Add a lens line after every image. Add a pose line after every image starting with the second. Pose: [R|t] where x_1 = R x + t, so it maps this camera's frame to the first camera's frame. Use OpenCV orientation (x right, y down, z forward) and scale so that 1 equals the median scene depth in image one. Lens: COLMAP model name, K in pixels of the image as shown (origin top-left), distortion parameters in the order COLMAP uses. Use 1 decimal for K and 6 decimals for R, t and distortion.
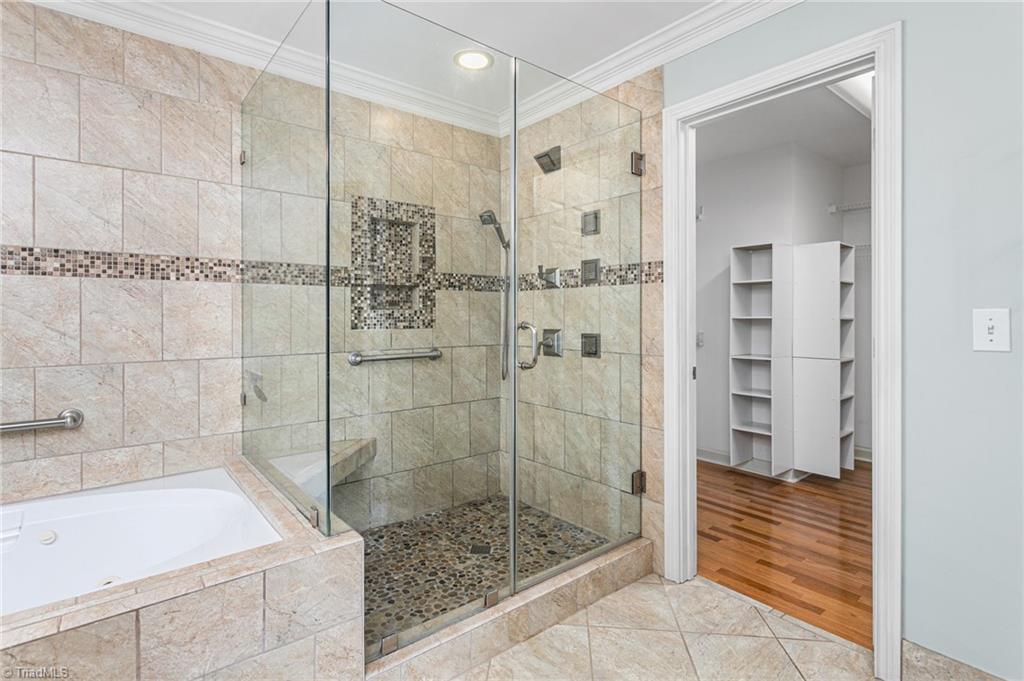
lens RADIAL K [[494.0, 0, 505.3], [0, 494.0, 316.1], [0, 0, 1]] dist [0.004270, -0.001169]
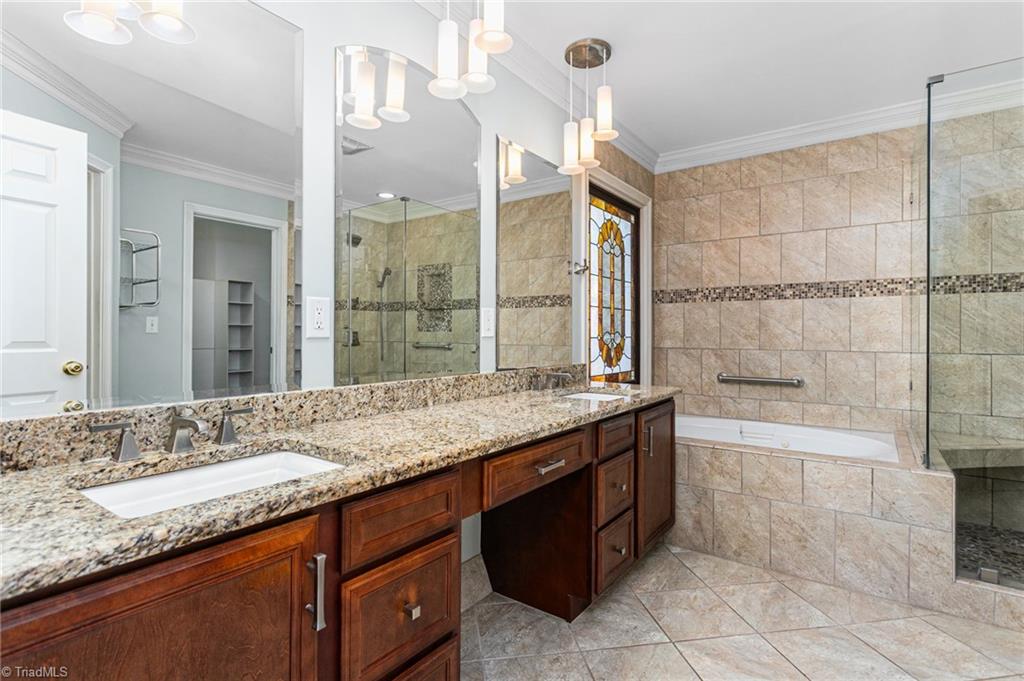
lens RADIAL K [[494.0, 0, 522.3], [0, 494.0, 335.3], [0, 0, 1]] dist [0.004270, -0.001169]
pose [[0.265053, 0.007836, -0.964202, 0.471523], [-0.002927, 0.999969, 0.007322, 0.032856], [0.964229, 0.000881, 0.265068, -0.340320]]
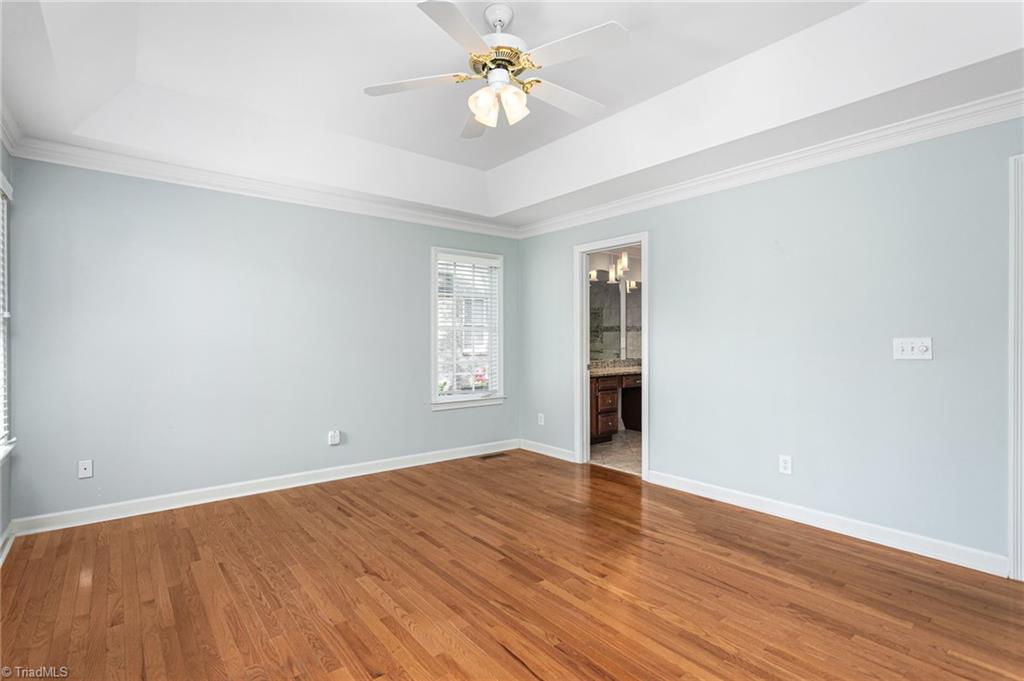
lens RADIAL K [[494.0, 0, 515.2], [0, 494.0, 340.5], [0, 0, 1]] dist [0.004270, -0.001169]
pose [[-0.008179, 0.010539, -0.999911, 2.602741], [0.005623, 0.999929, 0.010494, -0.038969], [0.999951, -0.005537, -0.008237, -0.794529]]
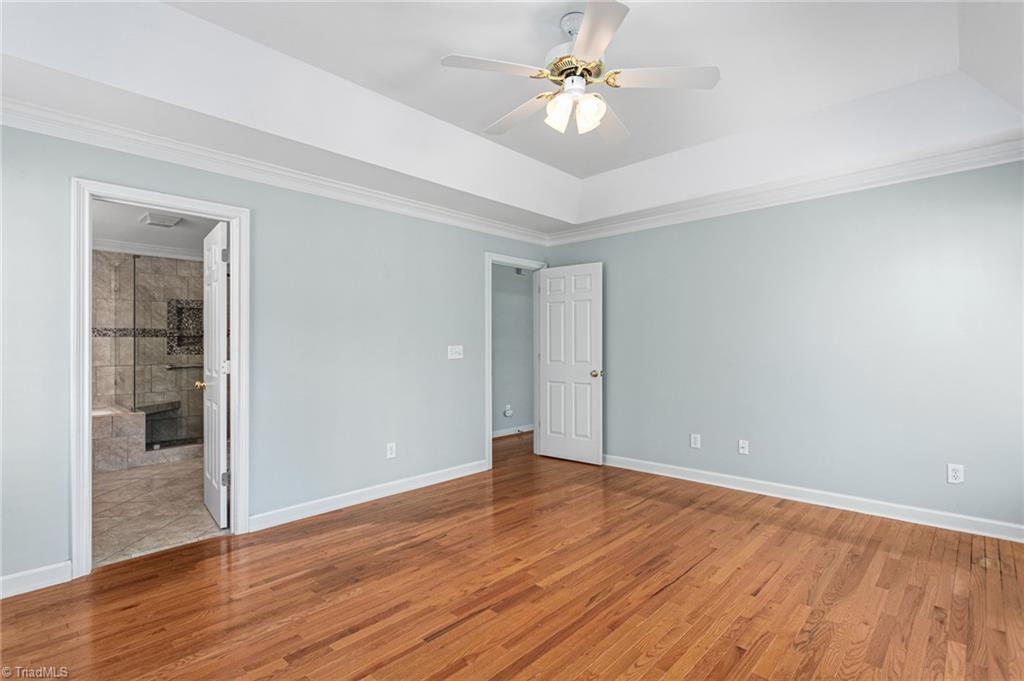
lens RADIAL K [[494.0, 0, 507.7], [0, 494.0, 342.7], [0, 0, 1]] dist [0.004270, -0.001169]
pose [[0.992743, 0.000573, 0.120256, 1.243911], [-0.000344, 0.999998, -0.001922, -0.034645], [-0.120257, 0.001867, 0.992741, -1.891681]]
